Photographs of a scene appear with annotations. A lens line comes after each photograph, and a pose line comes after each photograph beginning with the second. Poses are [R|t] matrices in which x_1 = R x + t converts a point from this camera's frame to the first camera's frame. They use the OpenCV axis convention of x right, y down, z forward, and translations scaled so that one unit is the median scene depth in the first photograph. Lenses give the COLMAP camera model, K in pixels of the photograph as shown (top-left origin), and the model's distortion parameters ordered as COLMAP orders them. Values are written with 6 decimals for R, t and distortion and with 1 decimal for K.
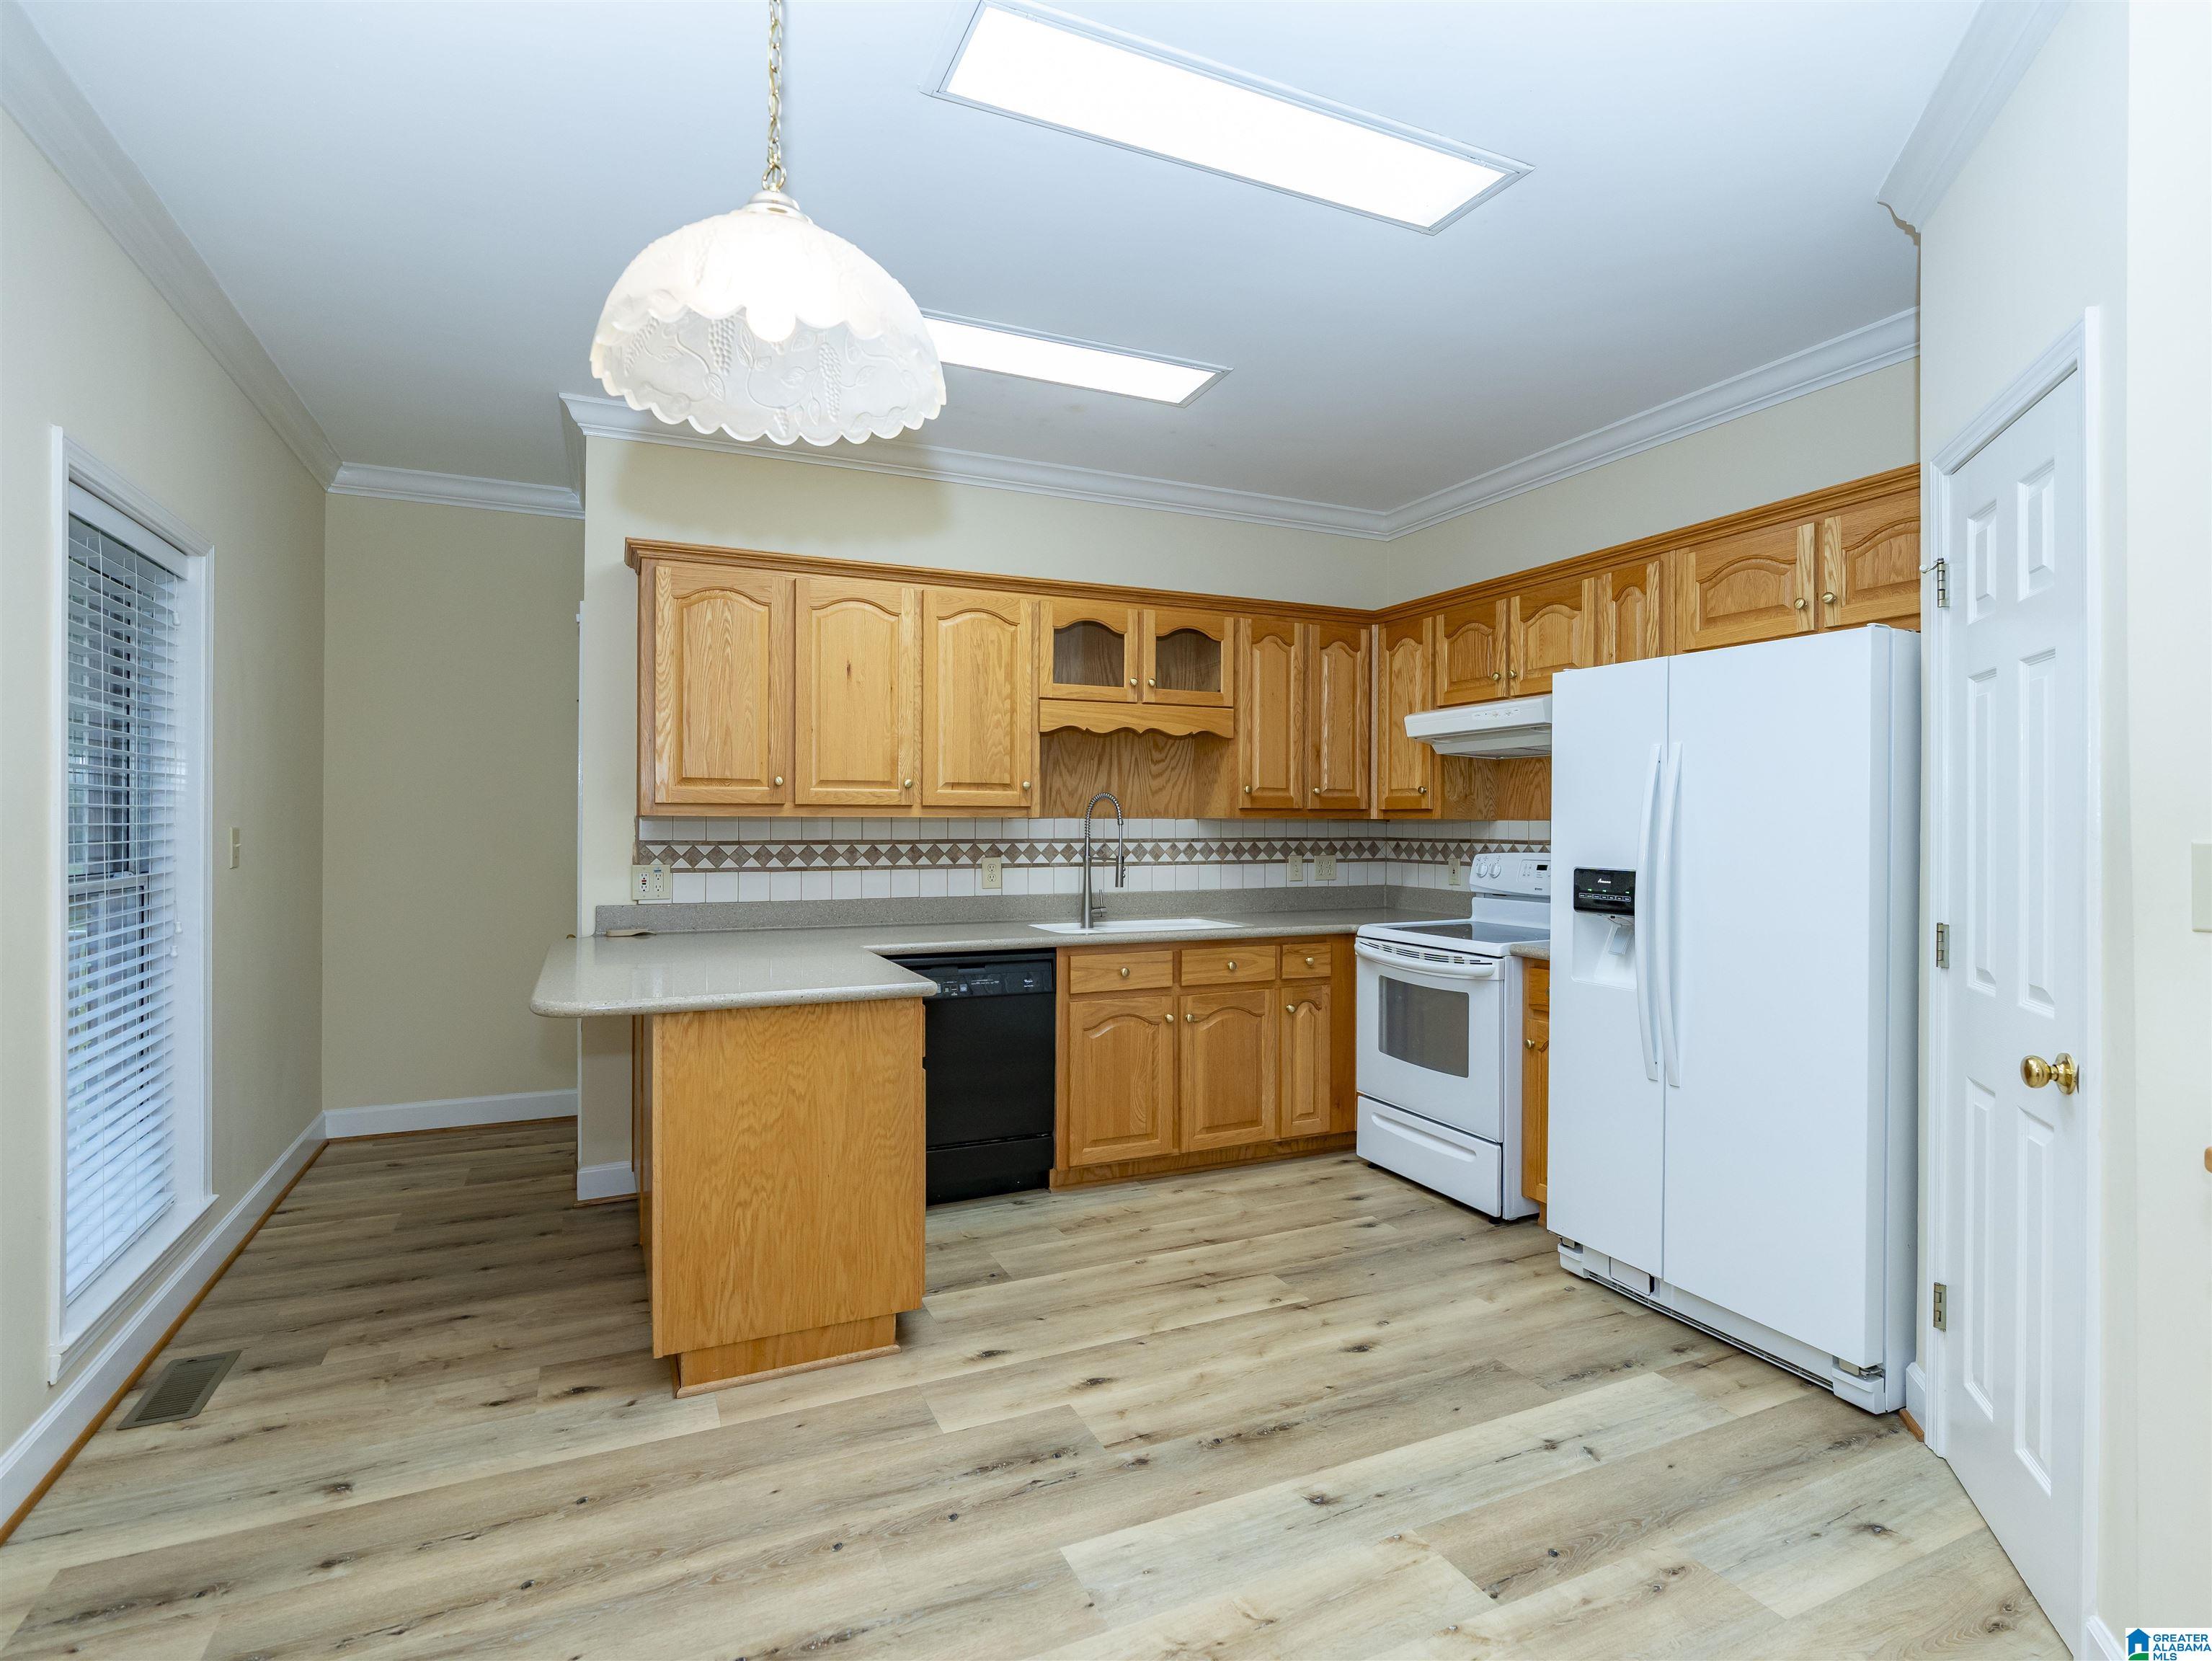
lens RADIAL K [[1119.5, 0, 1122.0], [0, 1119.5, 820.7], [0, 0, 1]] dist [-0.009658, 0.003770]
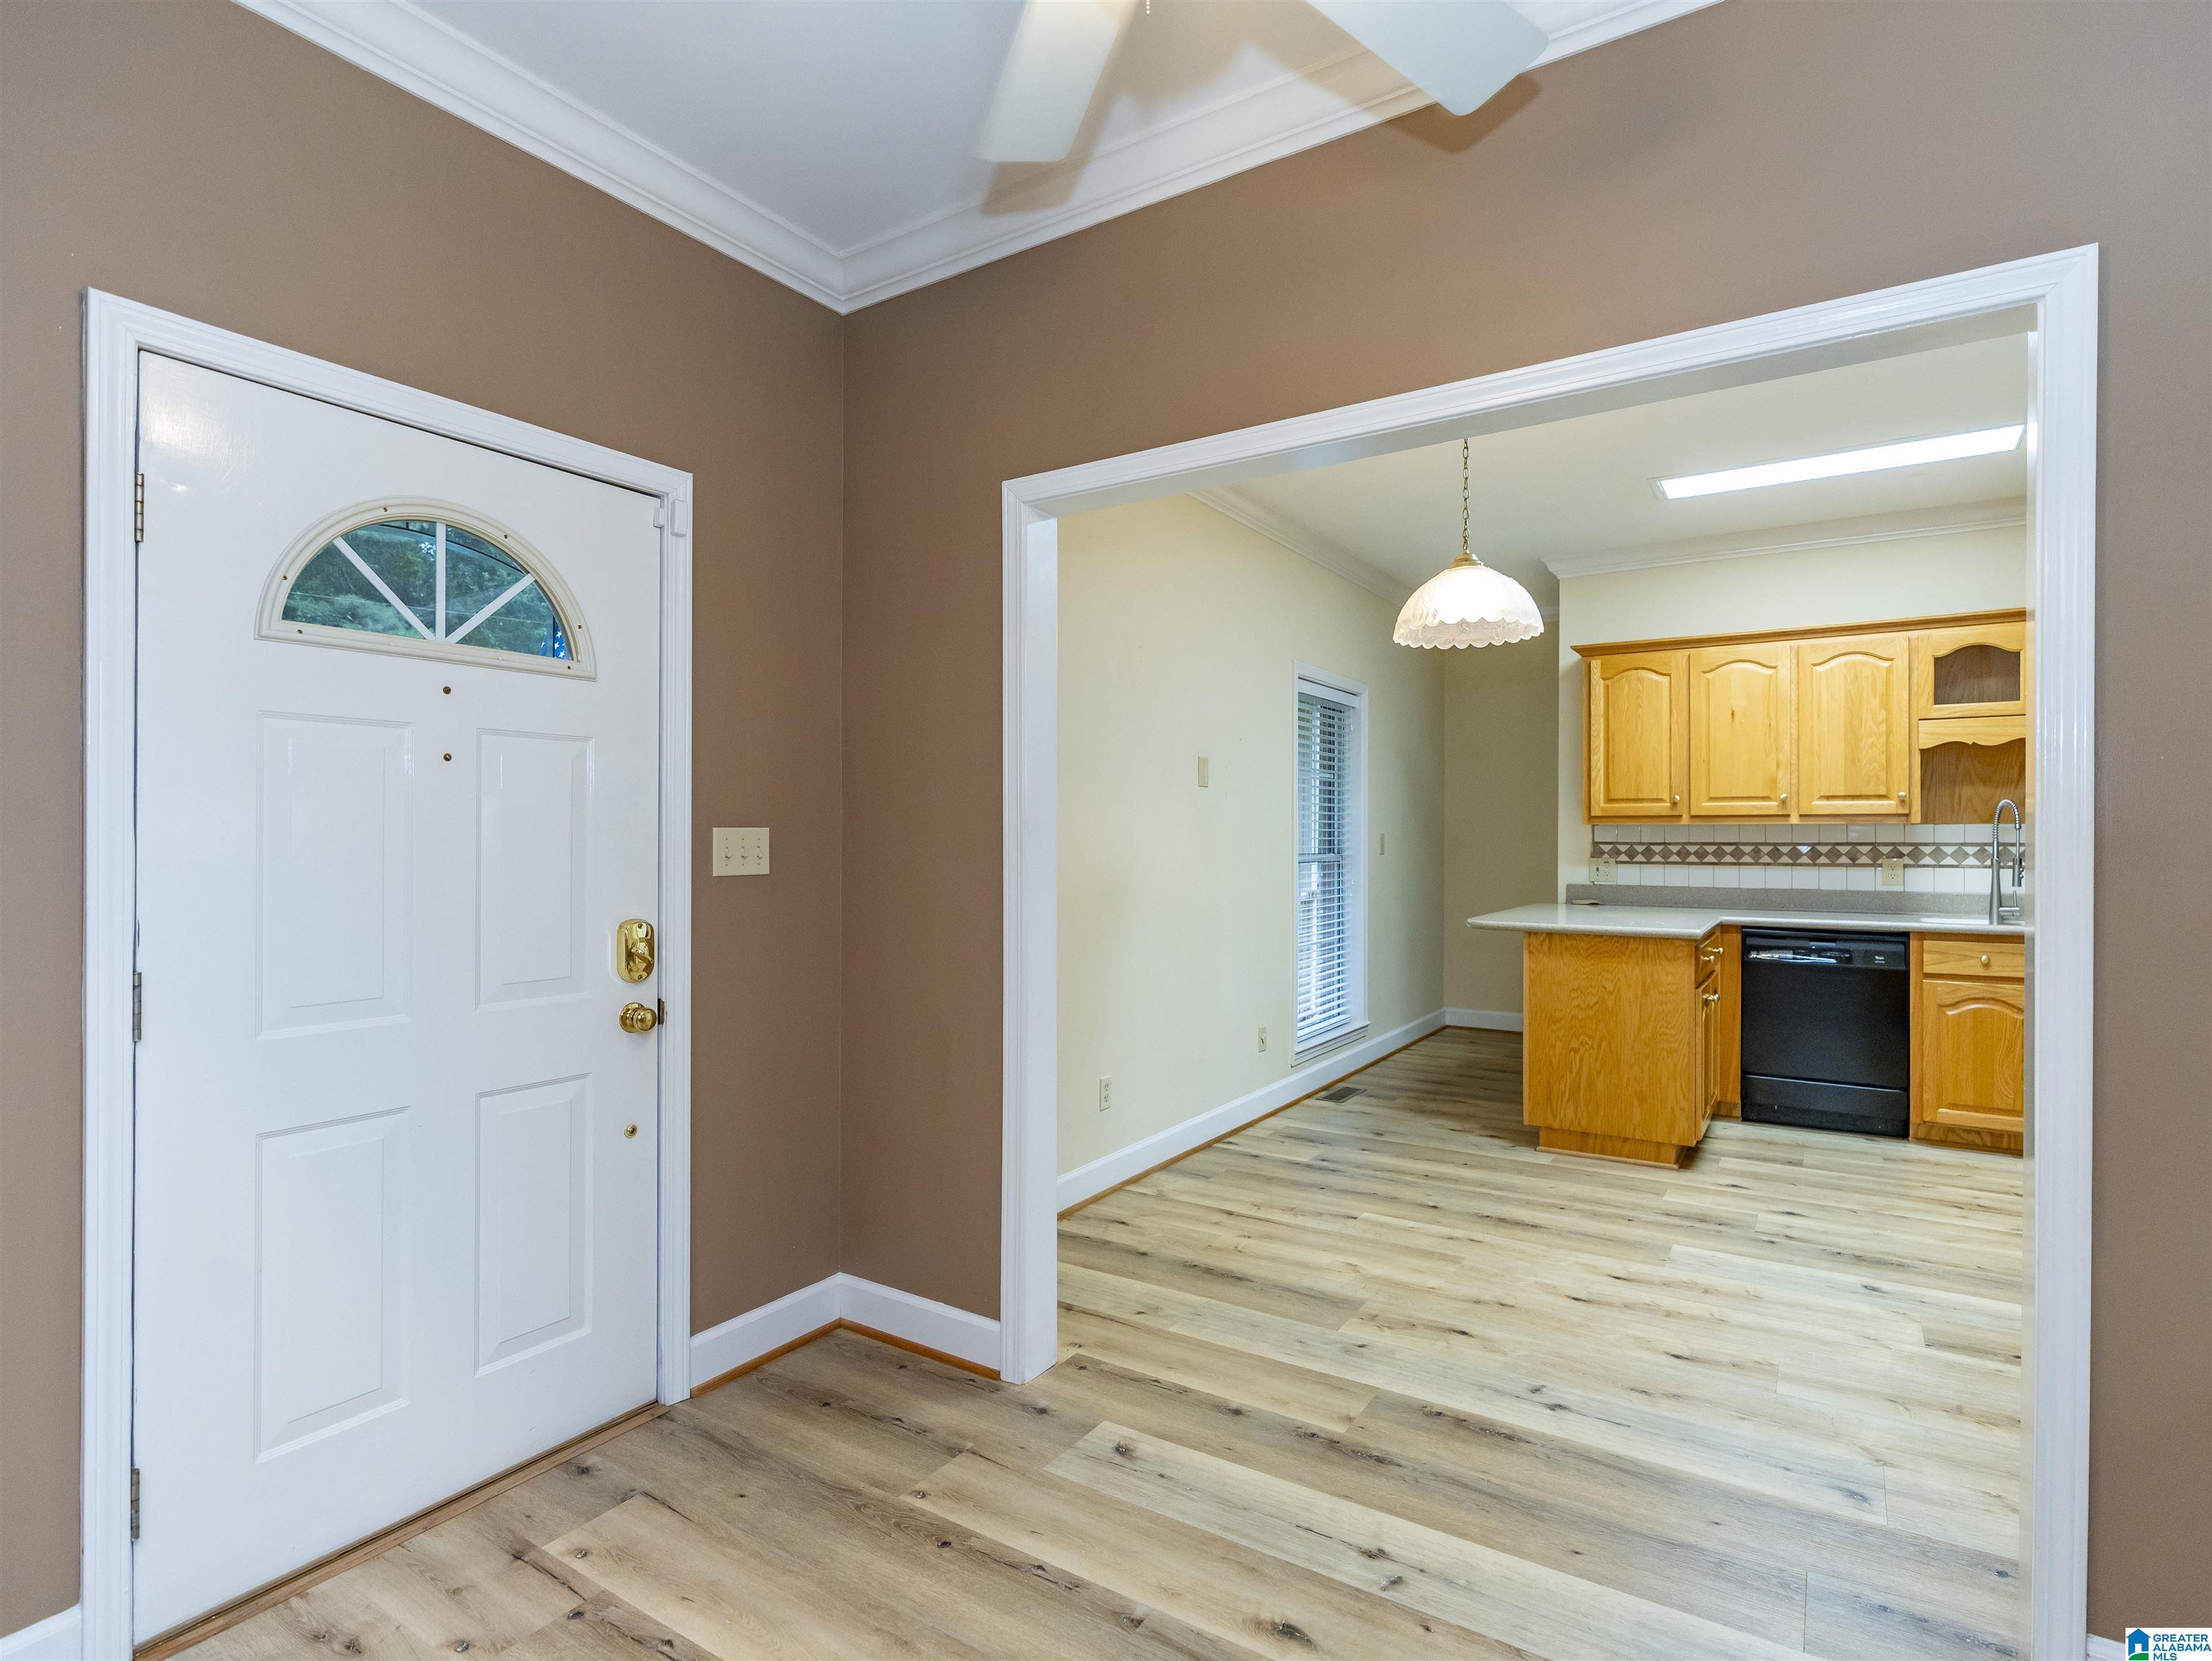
lens RADIAL K [[1119.5, 0, 1126.7], [0, 1119.5, 831.0], [0, 0, 1]] dist [-0.009658, 0.003770]
pose [[0.536568, -0.008251, -0.843816, 0.486956], [-0.000257, 0.999951, -0.009942, 0.018149], [0.843857, 0.005551, 0.536540, -0.325202]]
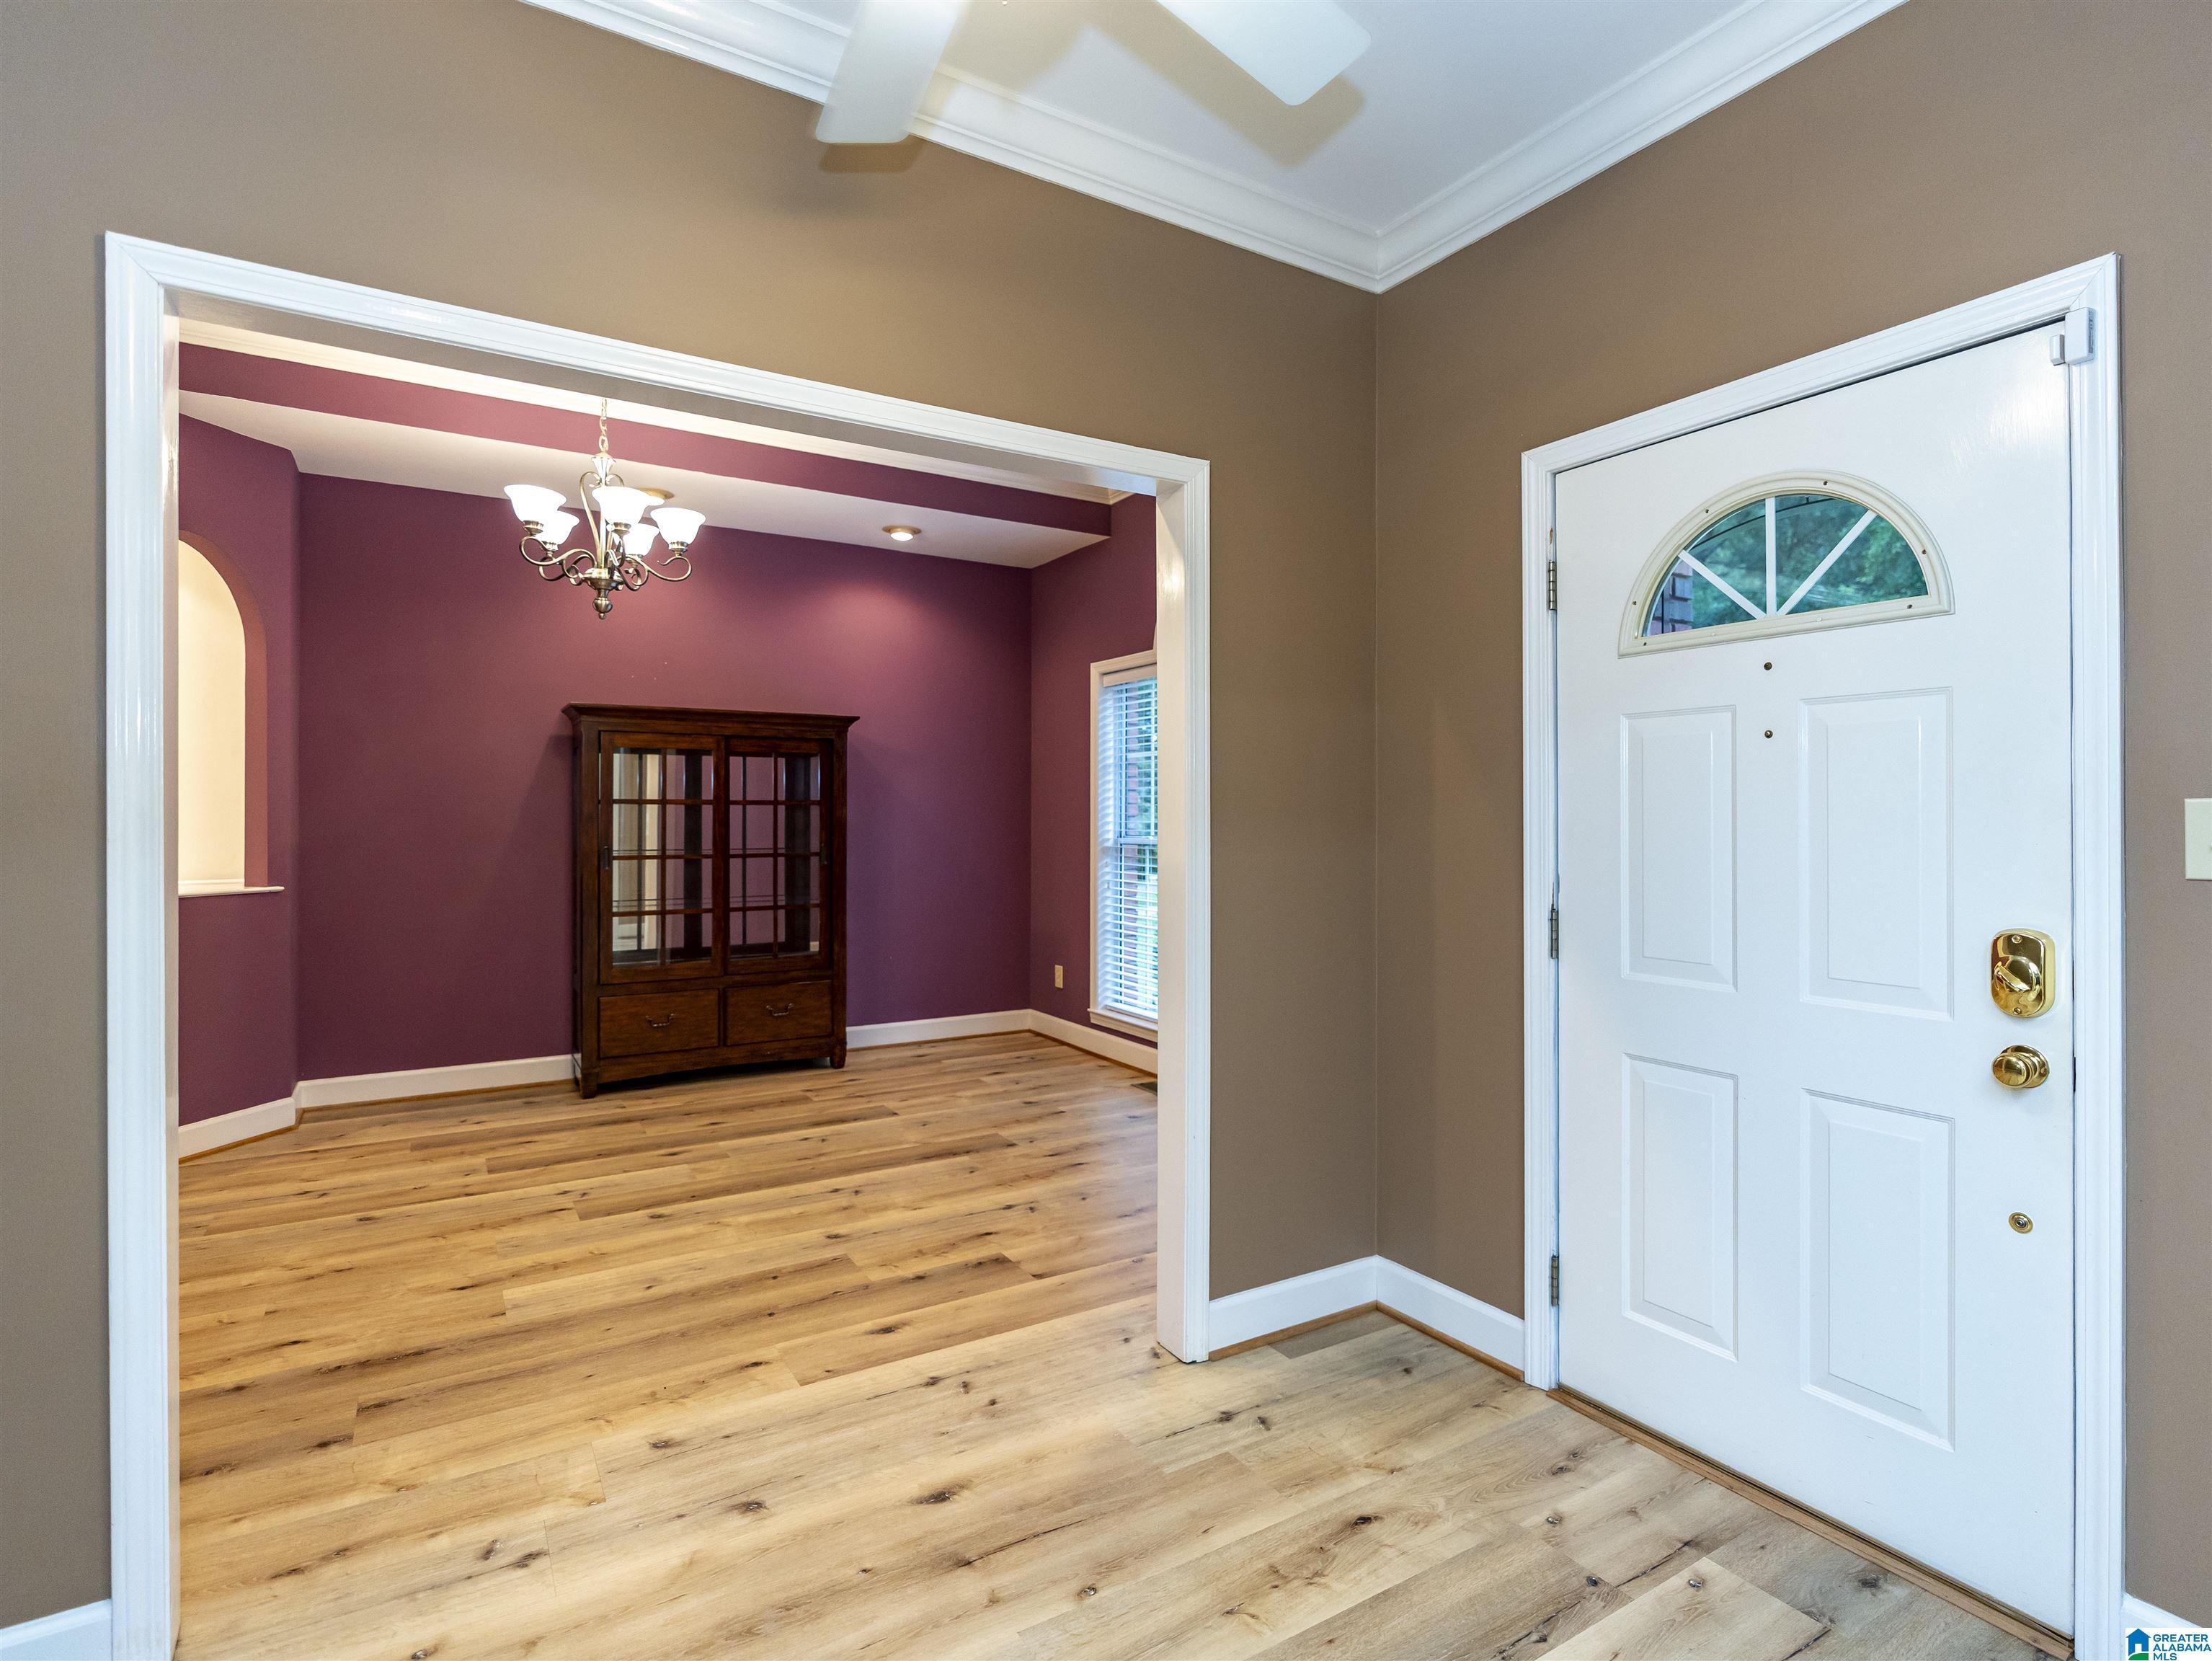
lens RADIAL K [[1119.5, 0, 1118.3], [0, 1119.5, 817.4], [0, 0, 1]] dist [-0.009658, 0.003770]
pose [[-0.993366, -0.003819, -0.114933, 0.226949], [-0.003803, 0.999993, -0.000357, 0.017803], [0.114933, 0.000083, -0.993373, 0.173325]]
